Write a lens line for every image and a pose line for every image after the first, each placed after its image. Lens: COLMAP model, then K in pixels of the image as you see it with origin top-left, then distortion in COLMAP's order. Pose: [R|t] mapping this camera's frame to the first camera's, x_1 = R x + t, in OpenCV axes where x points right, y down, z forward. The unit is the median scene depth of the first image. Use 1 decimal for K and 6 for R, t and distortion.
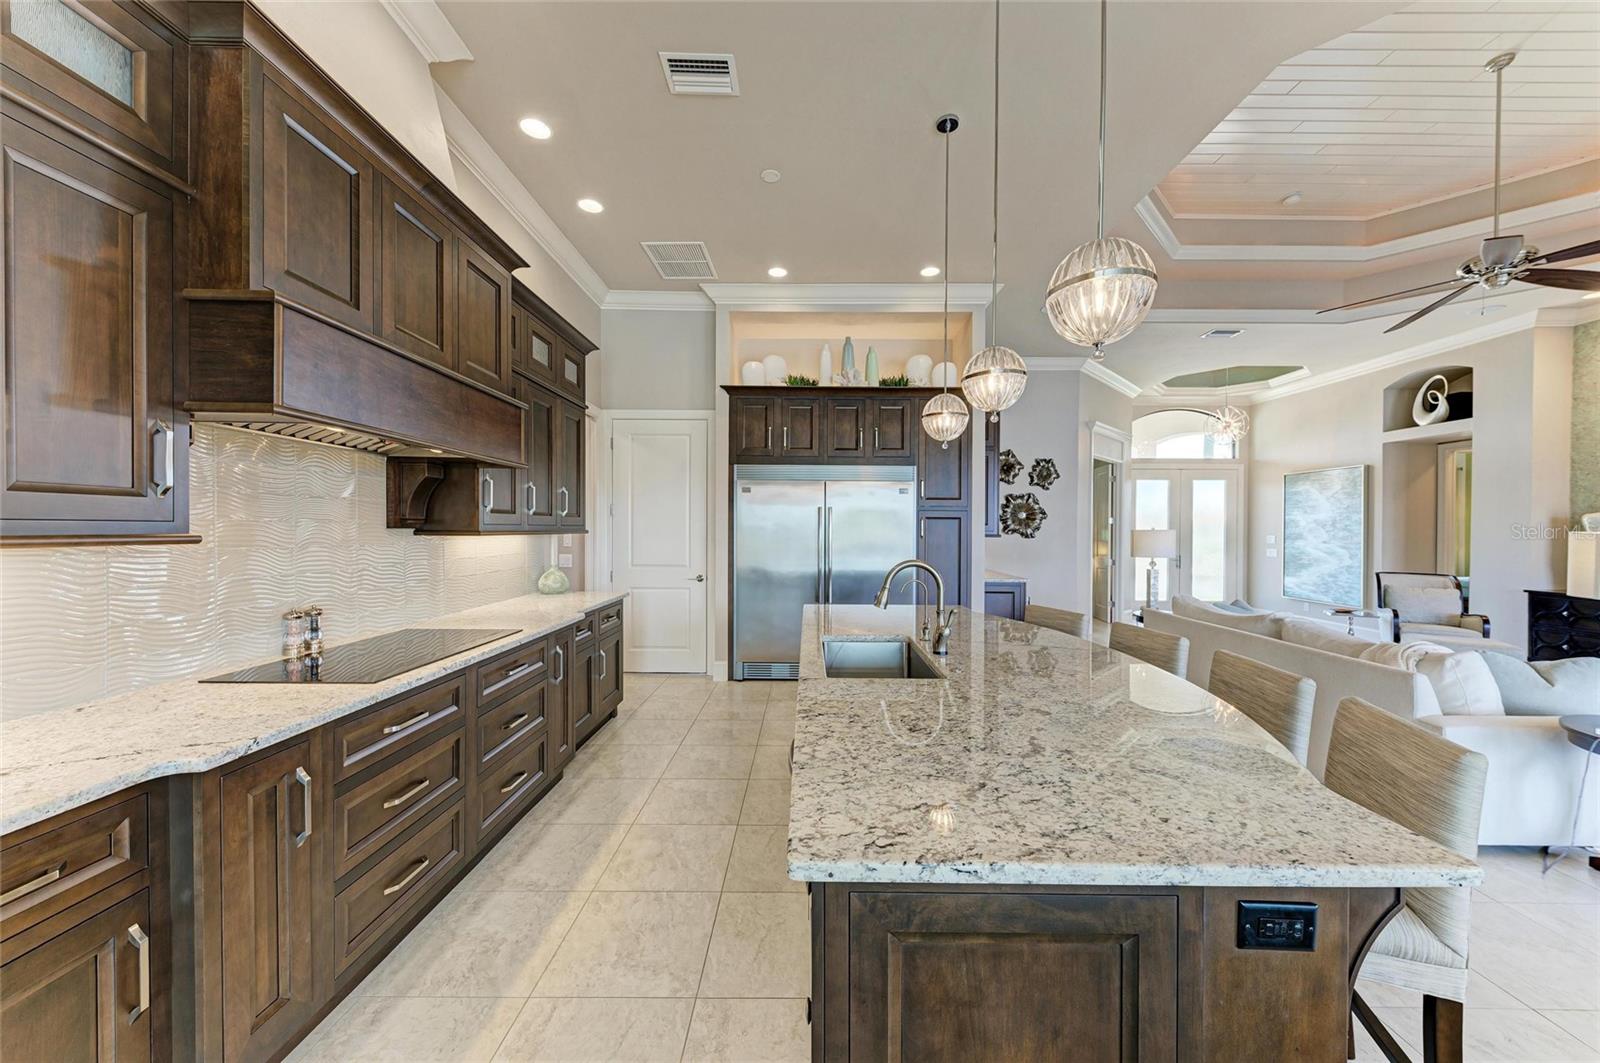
lens RADIAL K [[574.5, 0, 806.2], [0, 574.5, 533.8], [0, 0, 1]] dist [0.011907, -0.004353]
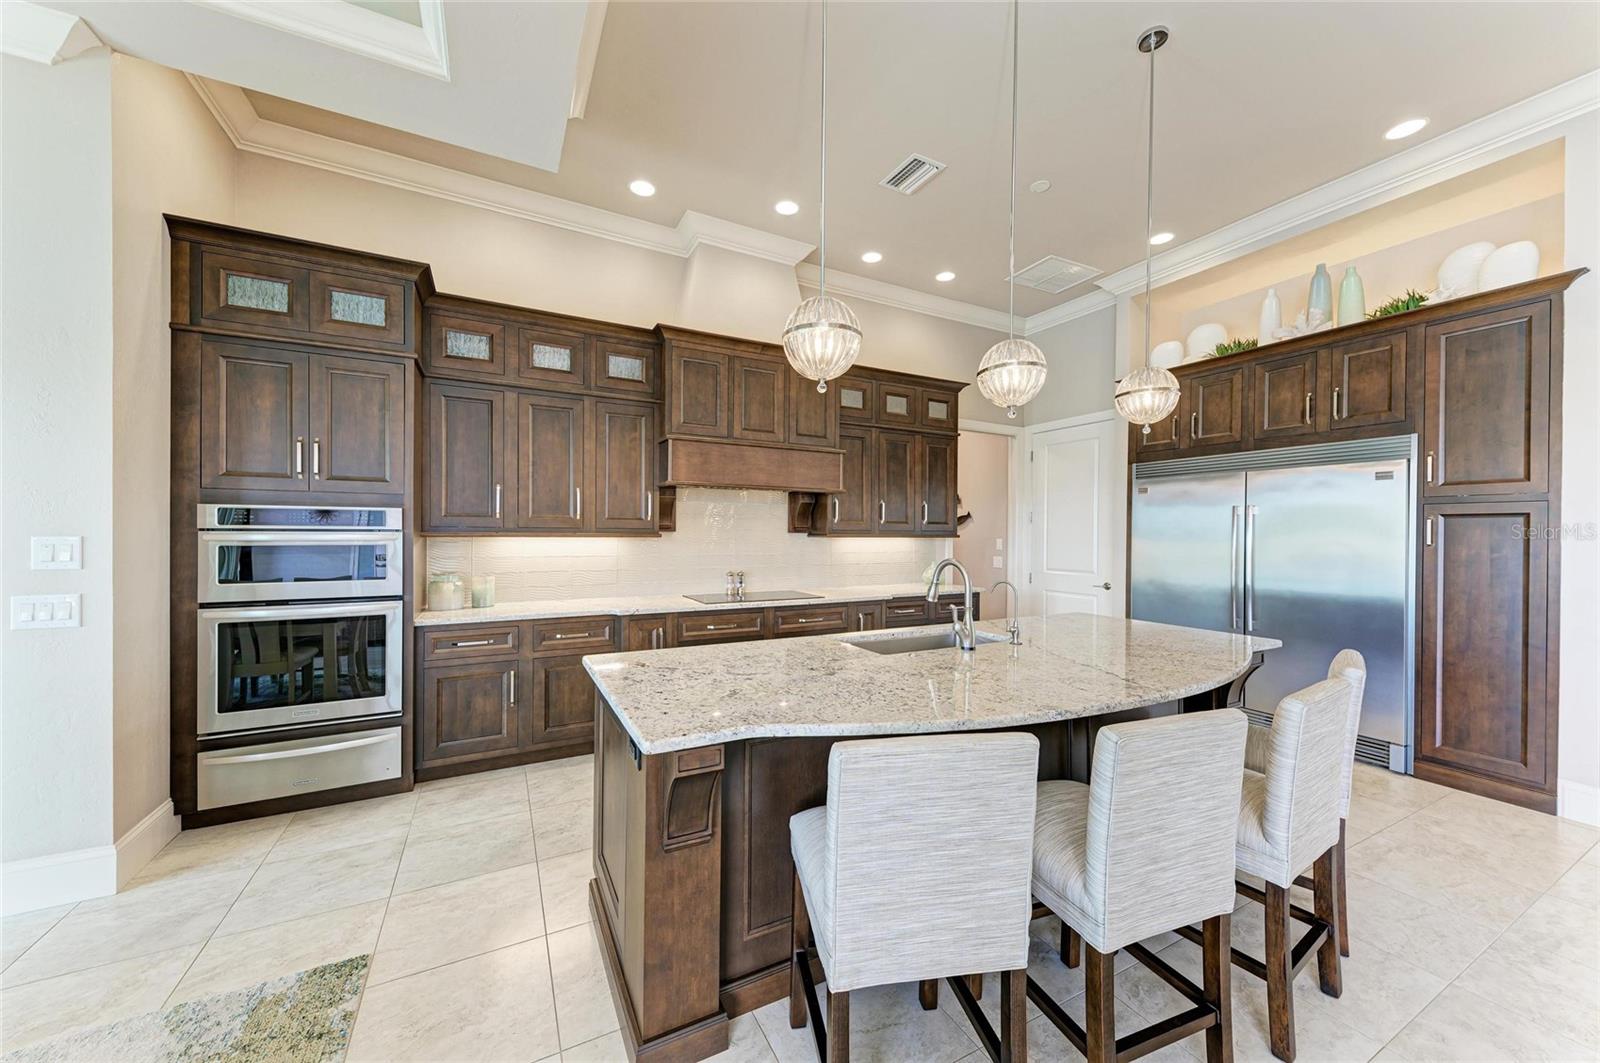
lens RADIAL K [[574.5, 0, 795.7], [0, 574.5, 534.0], [0, 0, 1]] dist [0.011907, -0.004353]
pose [[0.463274, -0.003119, -0.886210, 0.432254], [-0.010606, 0.999903, -0.009064, 0.005373], [0.886152, 0.013598, 0.463196, 0.102054]]
